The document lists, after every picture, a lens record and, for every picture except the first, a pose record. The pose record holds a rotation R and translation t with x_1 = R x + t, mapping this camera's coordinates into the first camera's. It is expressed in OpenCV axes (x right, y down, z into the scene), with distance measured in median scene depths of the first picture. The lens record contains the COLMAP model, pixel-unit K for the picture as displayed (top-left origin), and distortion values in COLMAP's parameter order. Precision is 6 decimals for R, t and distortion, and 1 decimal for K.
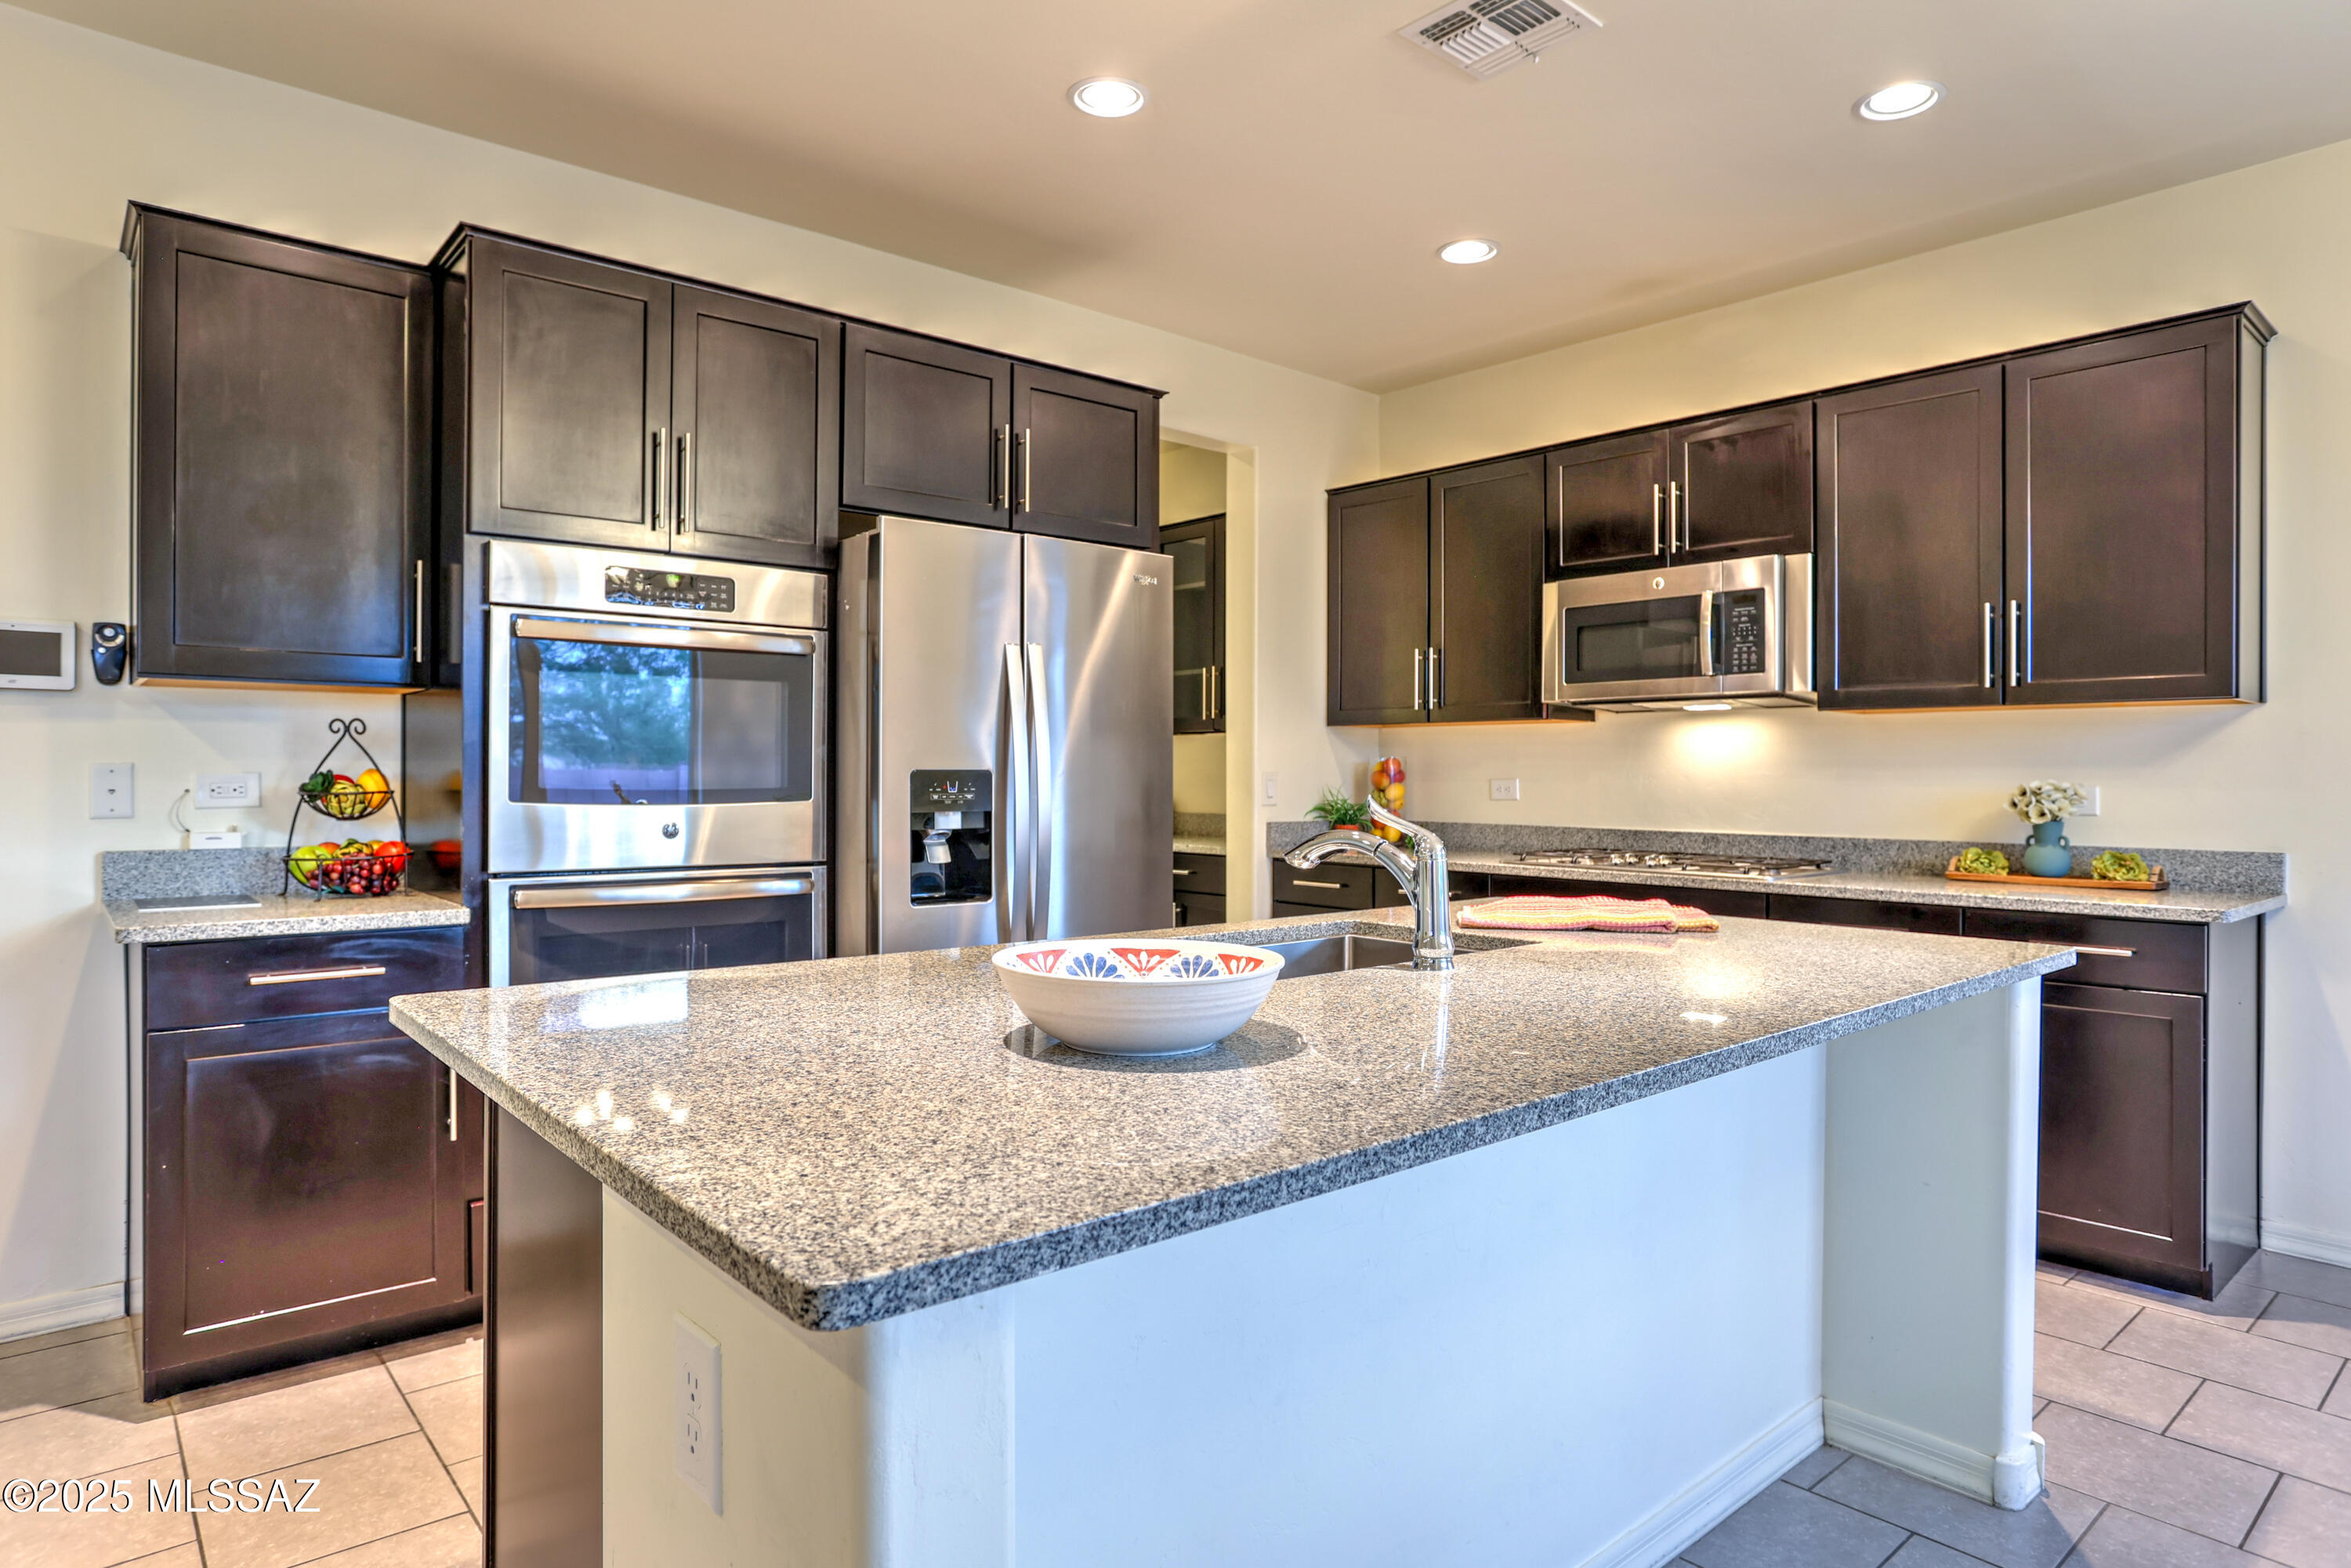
lens RADIAL K [[1337.8, 0, 1162.1], [0, 1337.8, 775.2], [0, 0, 1]] dist [-0.036135, 0.009431]
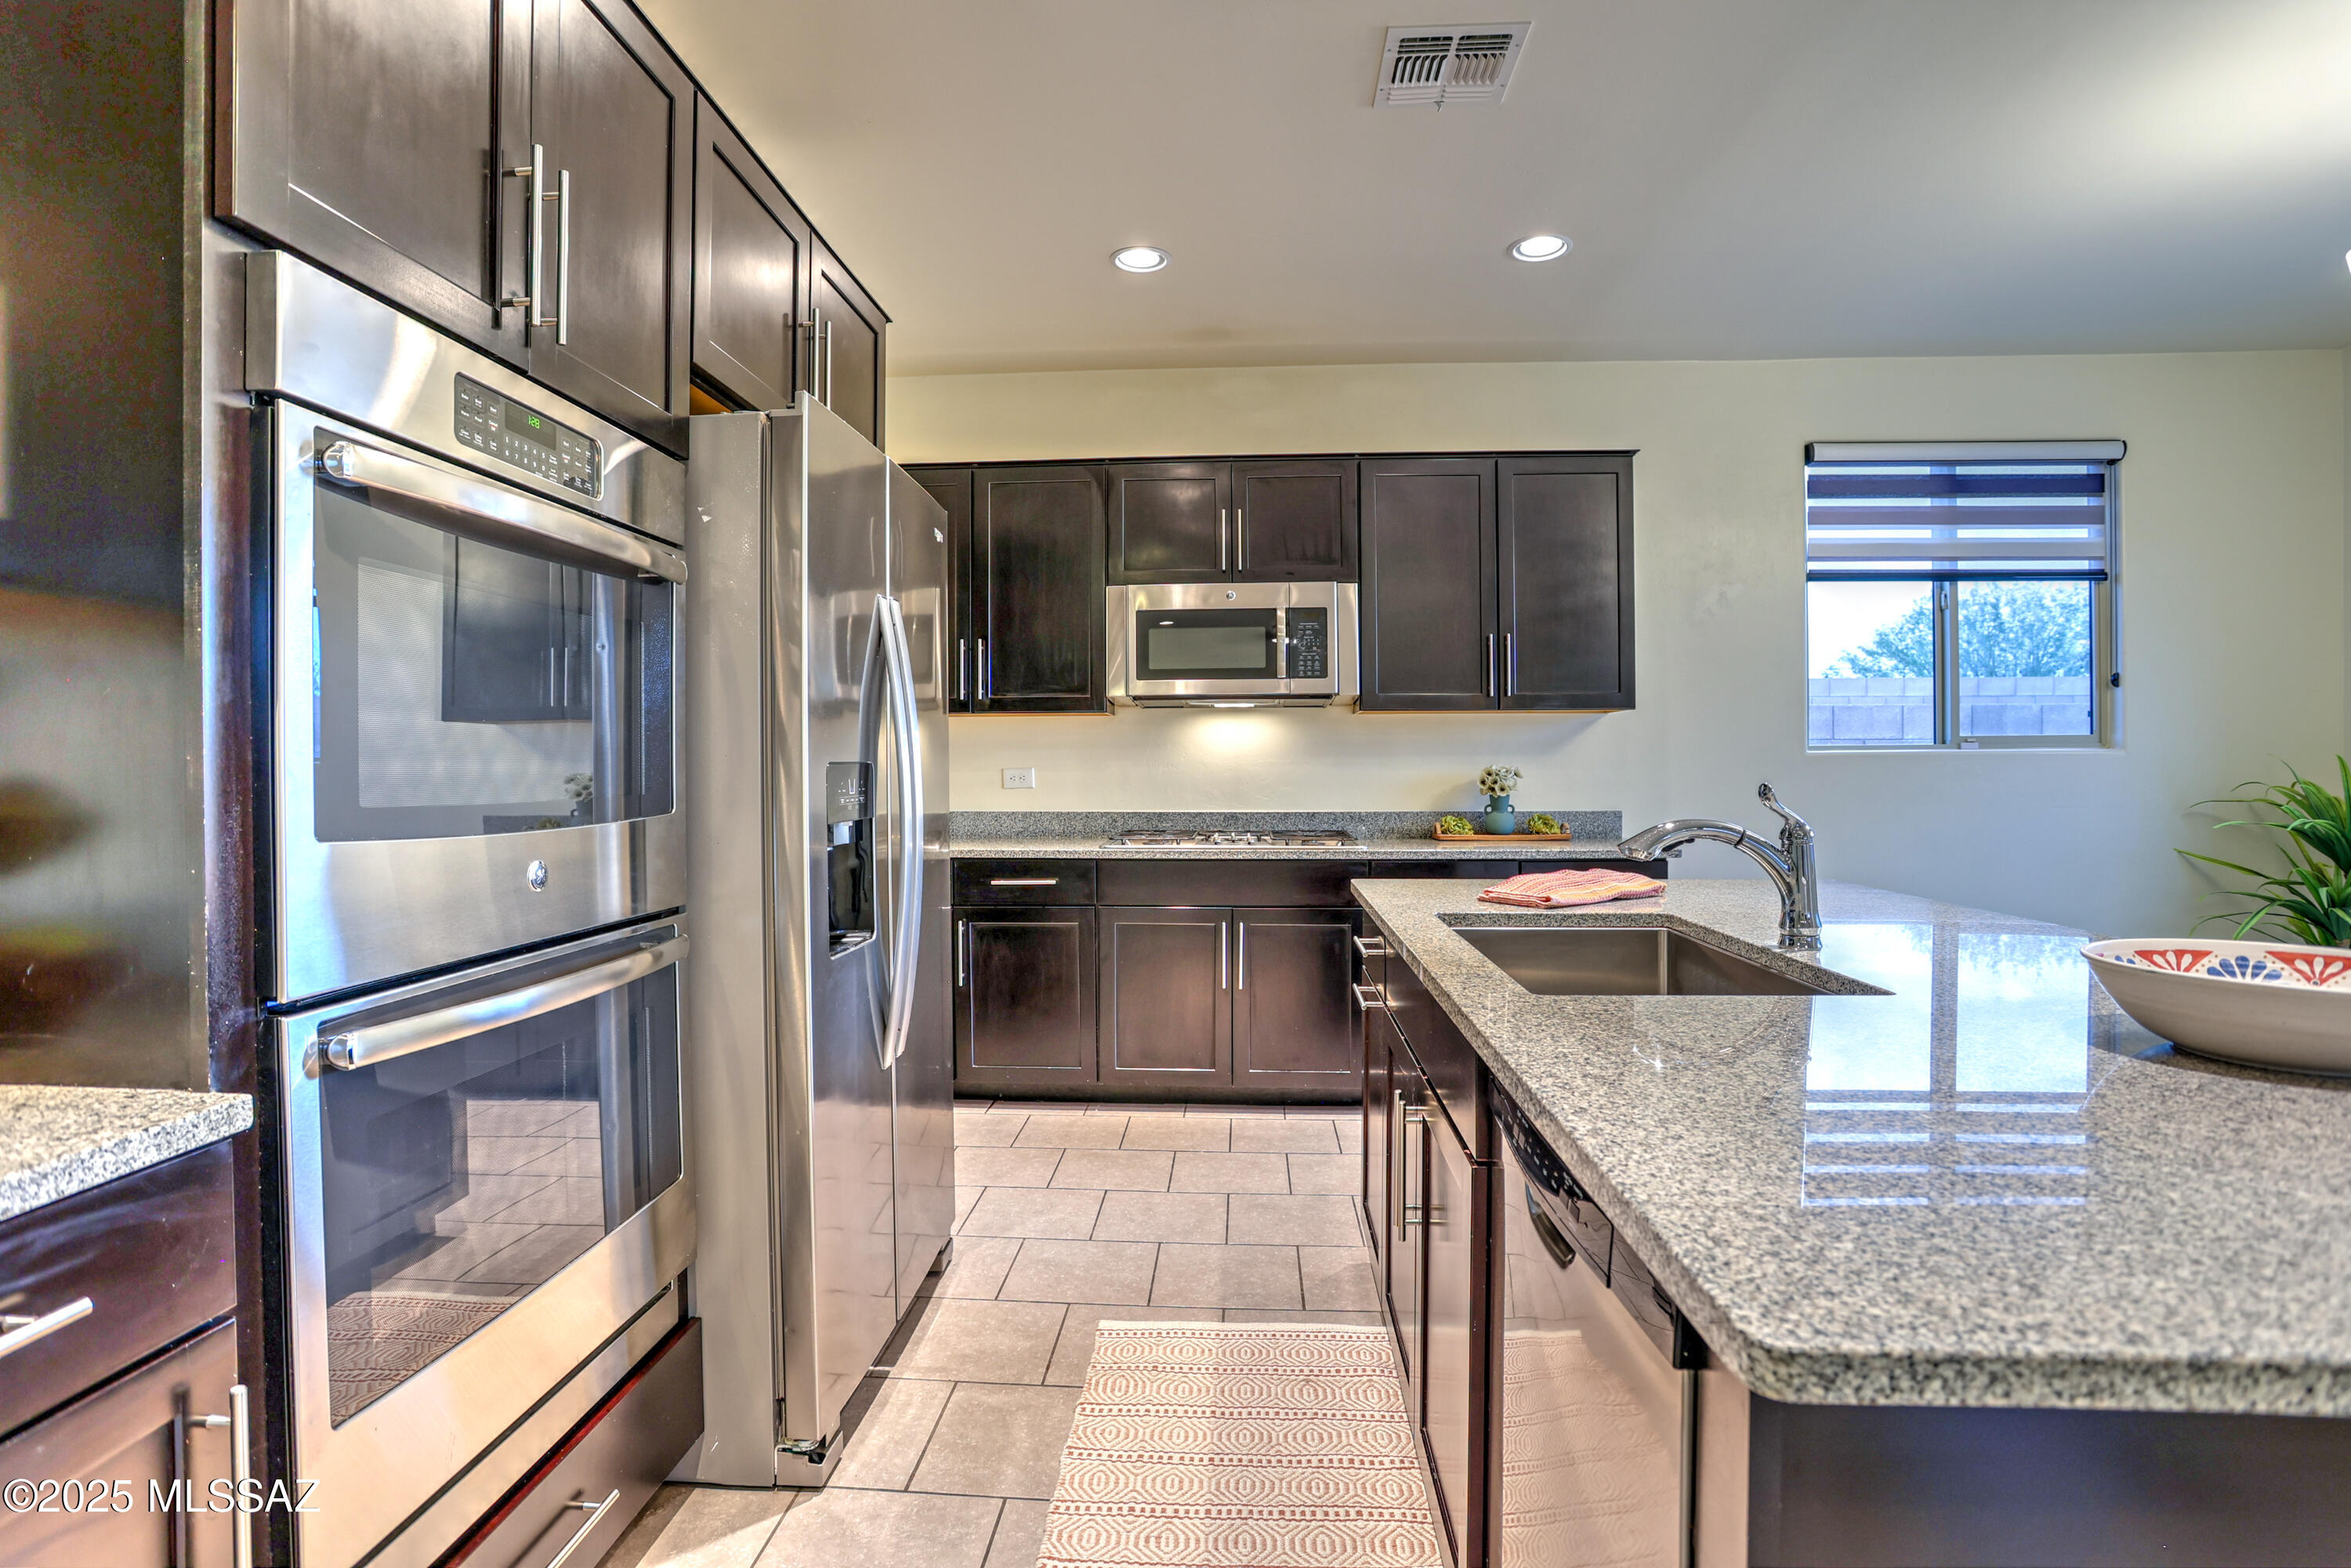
lens RADIAL K [[1141.7, 0, 1164.8], [0, 1141.7, 772.9], [0, 0, 1]] dist [-0.065192, 0.023460]
pose [[0.701676, -0.014172, 0.712355, -0.503139], [0.009076, 0.999899, 0.010952, -0.004459], [-0.712438, -0.001219, 0.701734, 0.475518]]
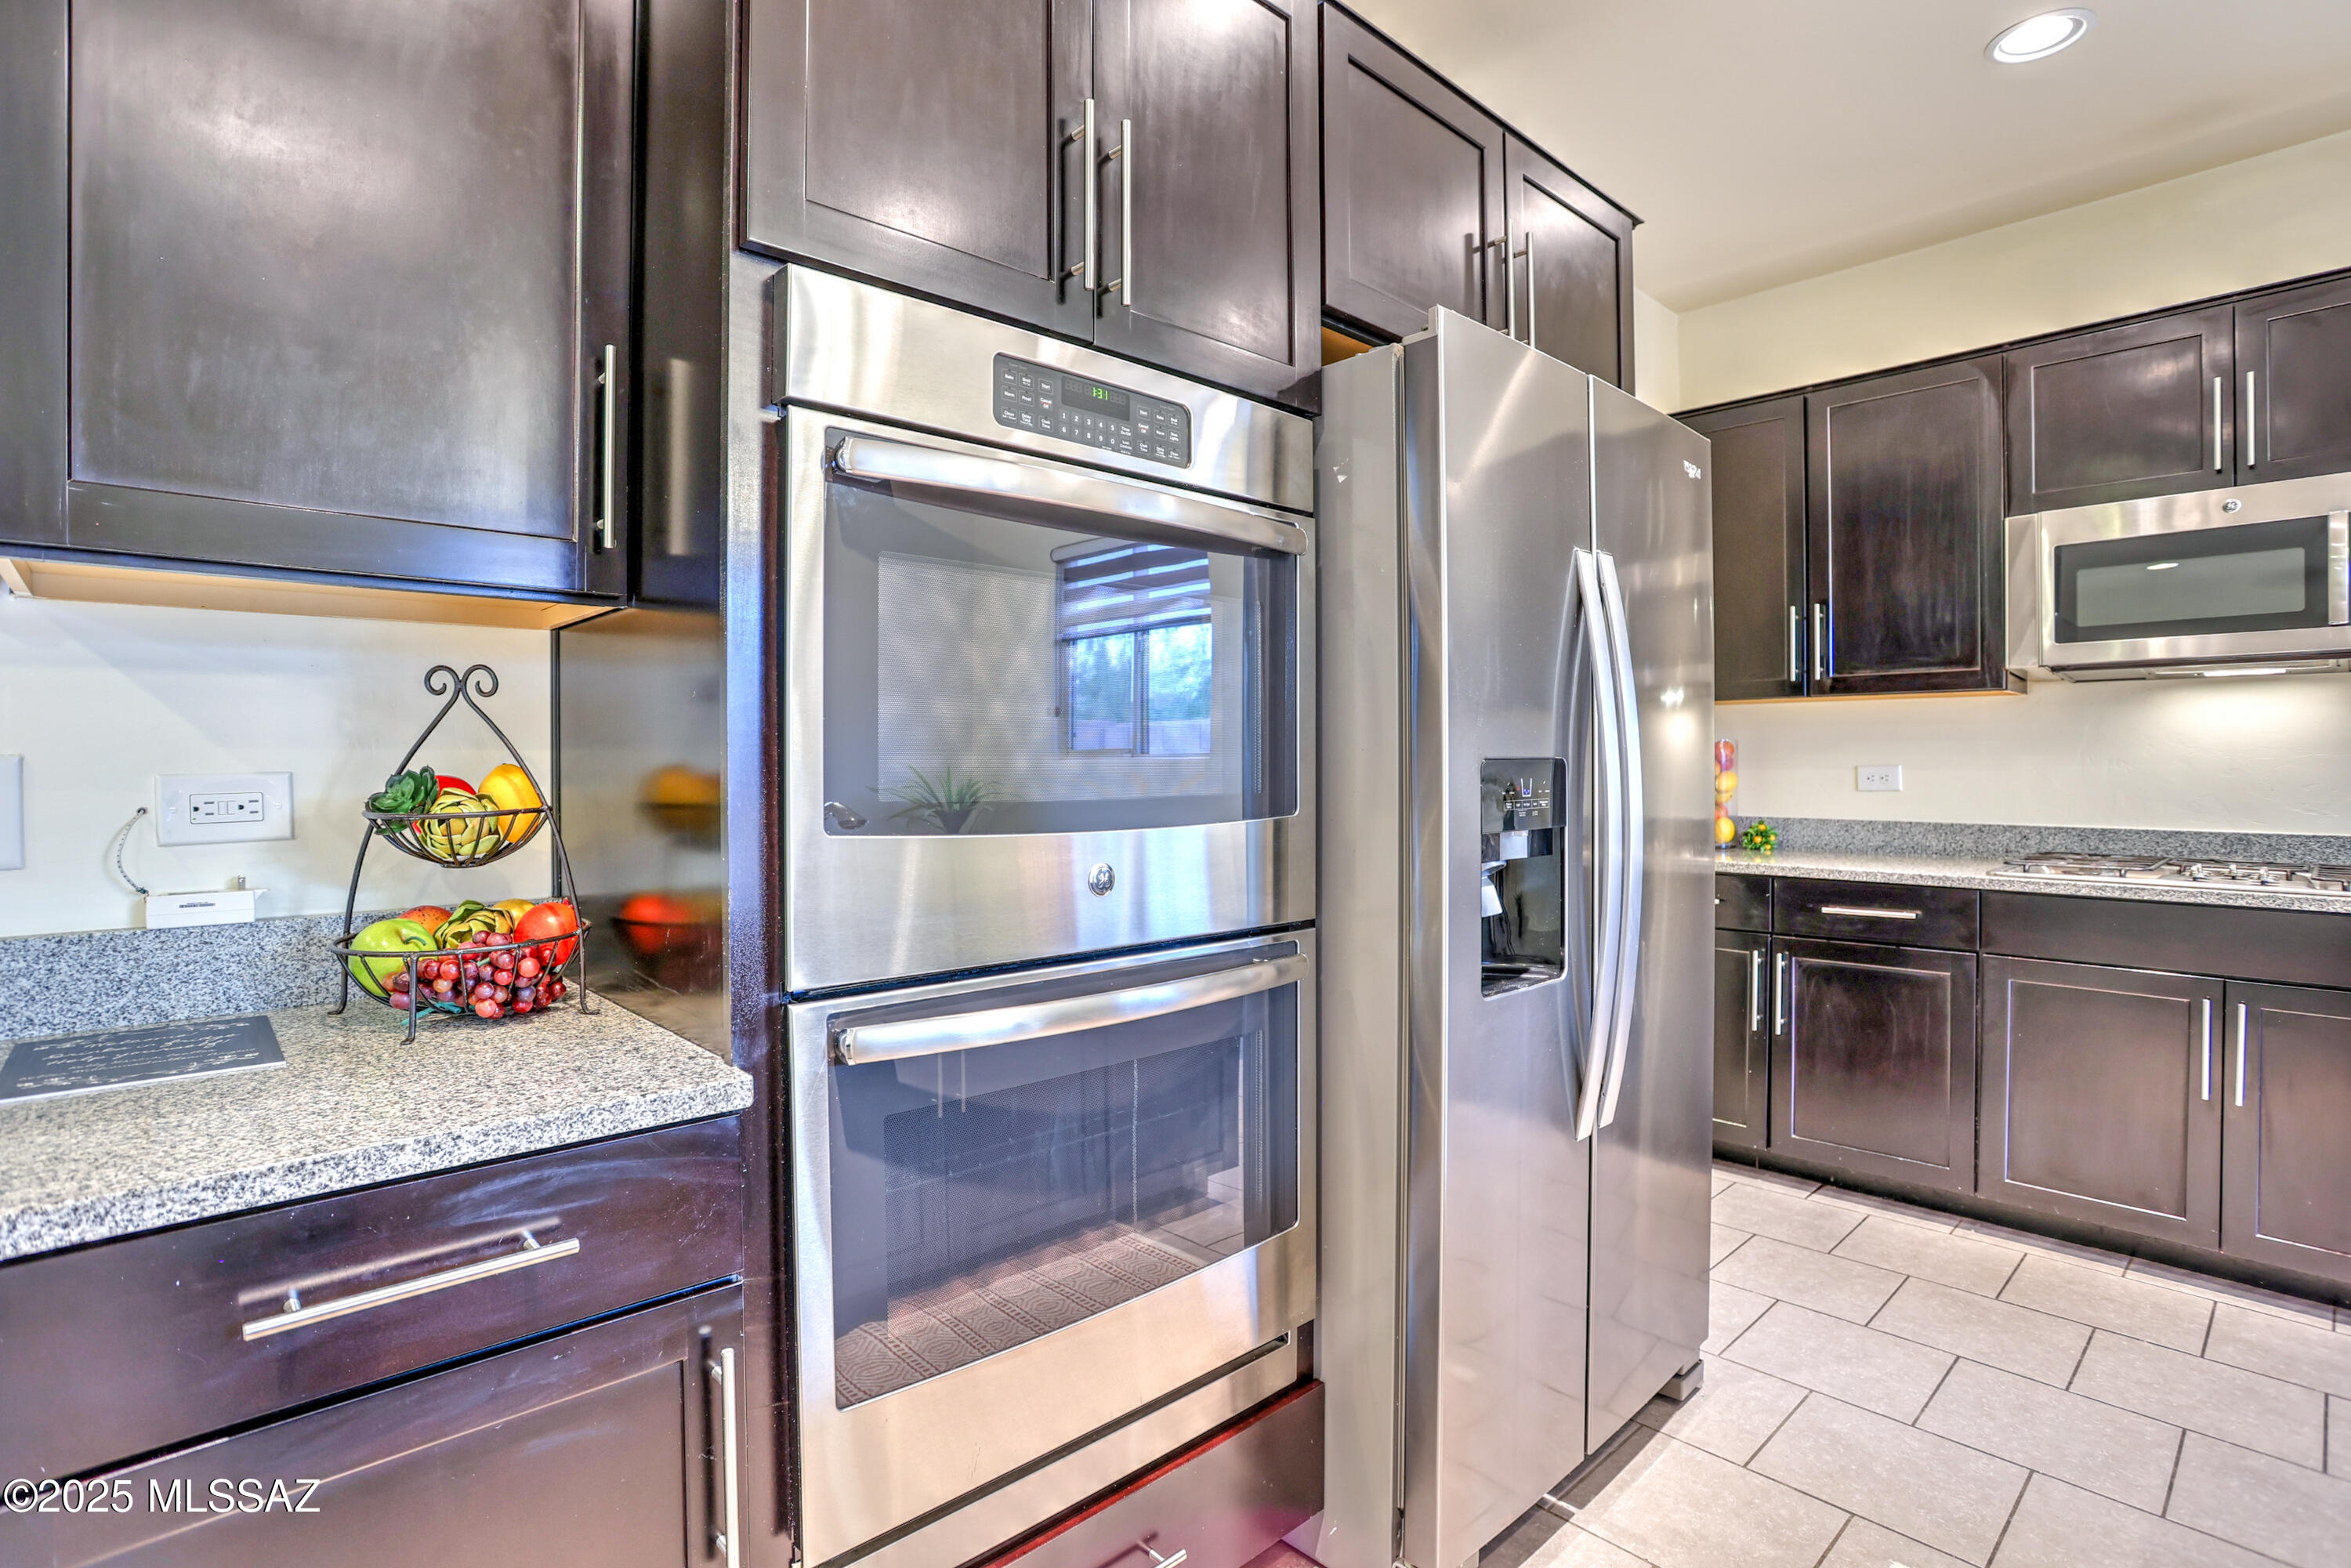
lens RADIAL K [[1141.7, 0, 1161.8], [0, 1141.7, 766.7], [0, 0, 1]] dist [-0.065192, 0.023460]
pose [[0.999281, -0.006935, 0.037283, -0.352046], [0.006783, 0.999968, 0.004184, -0.004032], [-0.037311, -0.003928, 0.999296, 0.542815]]
